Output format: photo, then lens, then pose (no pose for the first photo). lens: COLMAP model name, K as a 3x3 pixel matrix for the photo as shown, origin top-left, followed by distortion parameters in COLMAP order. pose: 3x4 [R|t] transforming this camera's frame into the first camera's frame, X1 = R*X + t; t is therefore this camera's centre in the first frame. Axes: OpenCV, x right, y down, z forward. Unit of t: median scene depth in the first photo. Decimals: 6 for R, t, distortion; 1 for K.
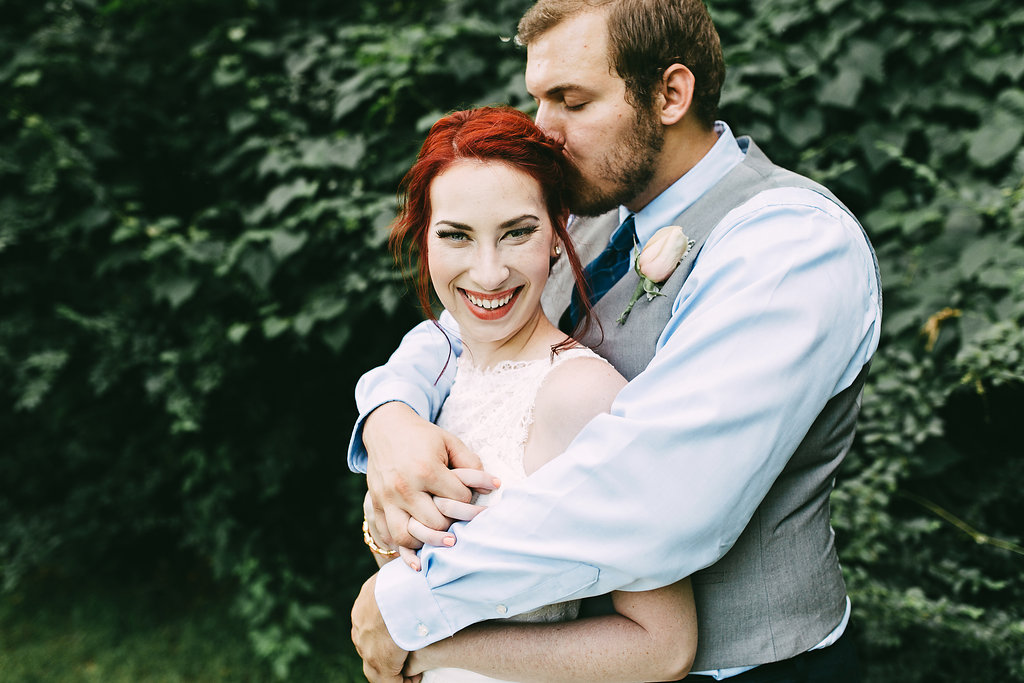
lens RADIAL K [[1004.0, 0, 508.2], [0, 1004.0, 340.7], [0, 0, 1]] dist [0.062700, -0.021513]
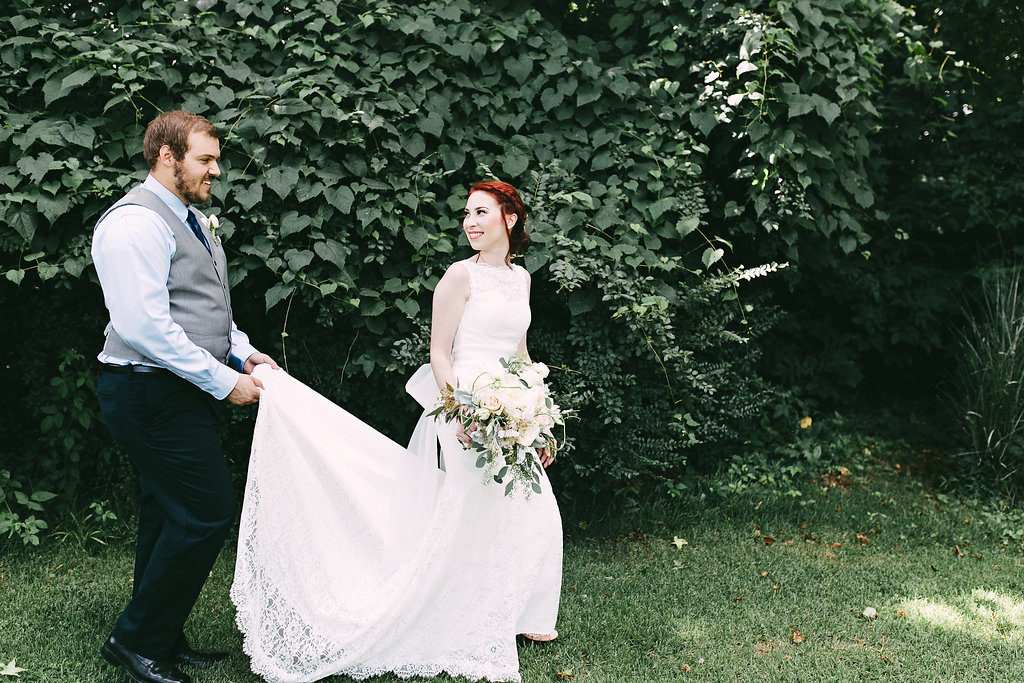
lens RADIAL K [[1032.0, 0, 568.3], [0, 1032.0, 342.5], [0, 0, 1]] dist [-0.043711, 0.037152]
pose [[0.782313, -0.046734, 0.621130, -0.556323], [0.020589, 0.998577, 0.049202, 0.034118], [-0.622545, -0.025703, 0.782162, -0.474736]]
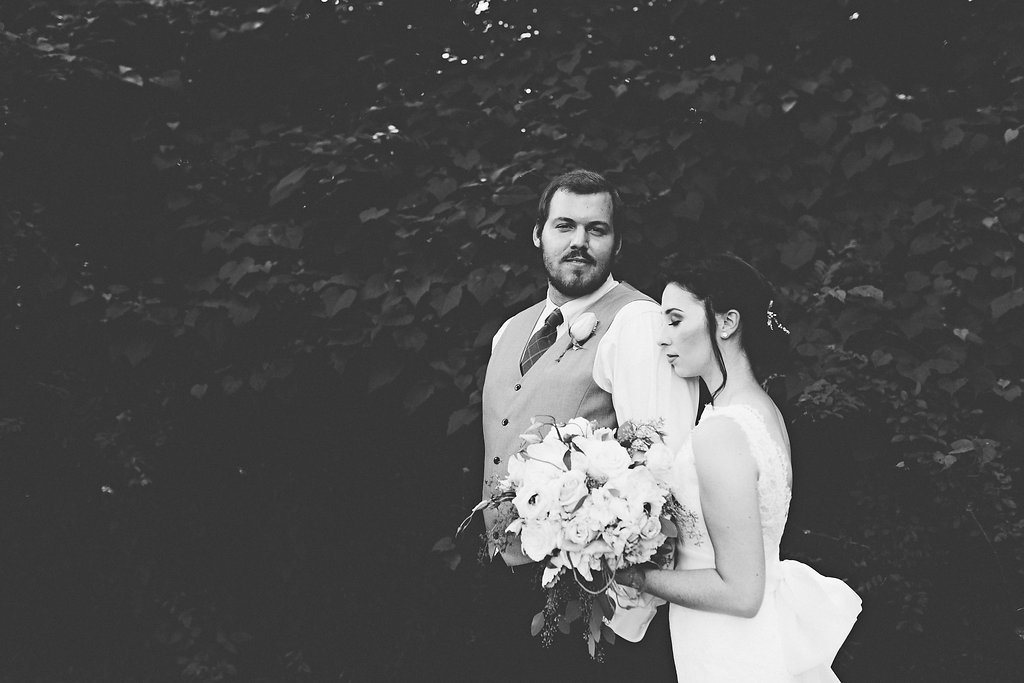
lens RADIAL K [[1023.8, 0, 517.1], [0, 1023.8, 342.4], [0, 0, 1]] dist [0.052215, 0.000502]
pose [[0.974087, 0.014025, 0.225739, -0.189488], [-0.000114, 0.998106, -0.061519, 0.013258], [-0.226174, 0.059899, 0.972244, -0.247537]]
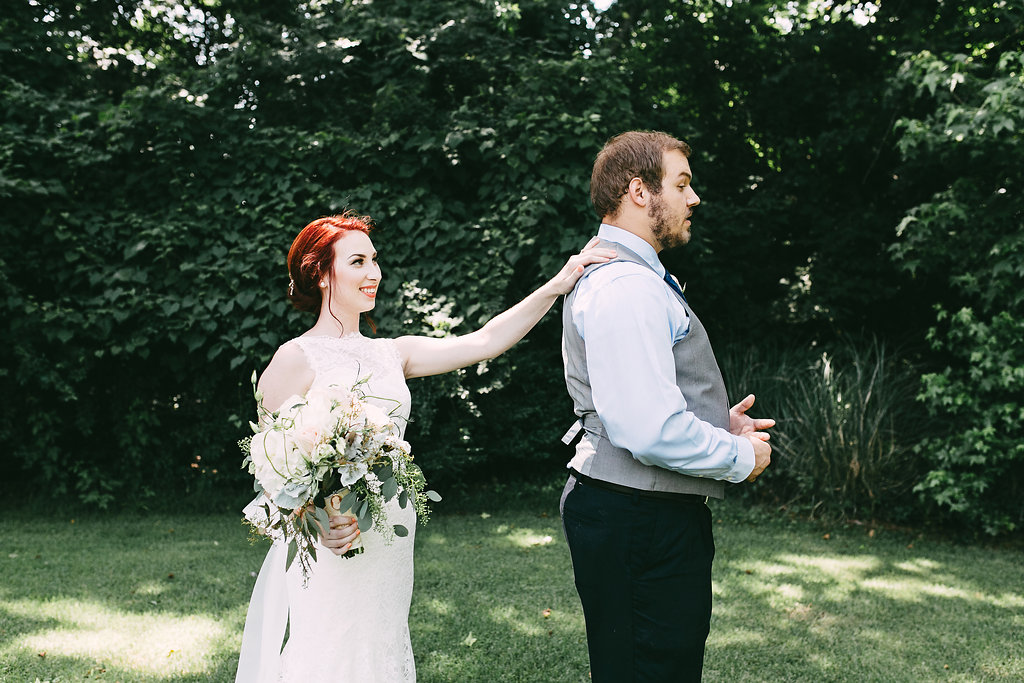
lens RADIAL K [[1025.5, 0, 528.6], [0, 1025.5, 330.0], [0, 0, 1]] dist [0.024746, -0.013609]
pose [[0.877269, 0.004793, 0.479974, -0.573463], [0.034683, 0.996703, -0.073345, 0.162281], [-0.478744, 0.080990, 0.874211, -1.685424]]
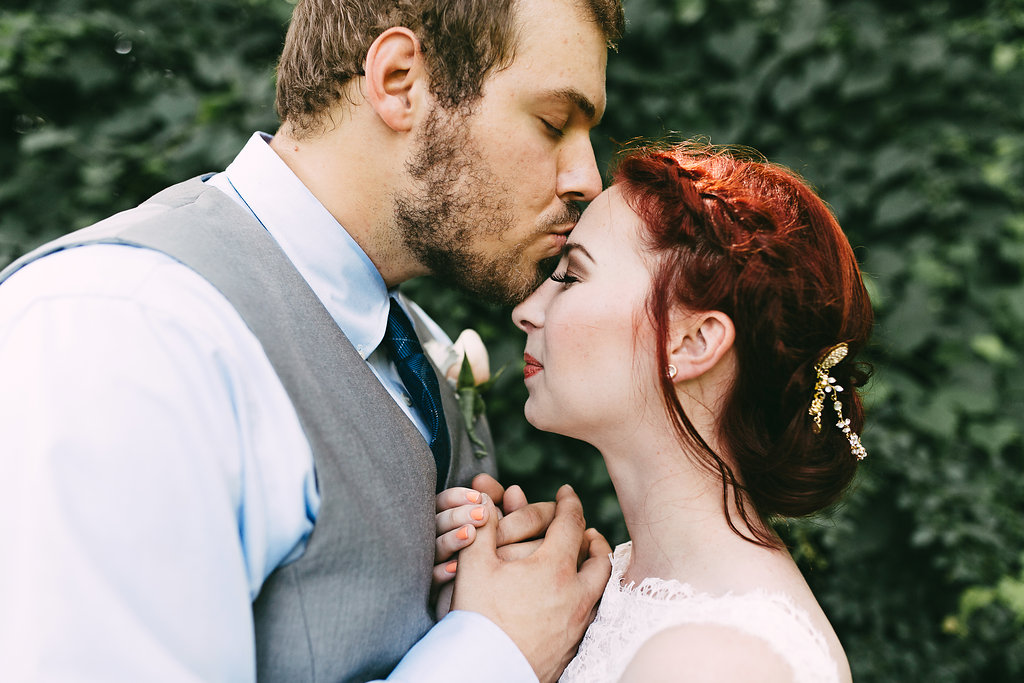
lens RADIAL K [[1025.5, 0, 528.6], [0, 1025.5, 330.0], [0, 0, 1]] dist [0.024746, -0.013609]
pose [[0.926951, 0.017027, 0.374796, -0.027548], [0.004032, 0.998460, -0.055333, -0.035414], [-0.375161, 0.052803, 0.925455, 0.175767]]
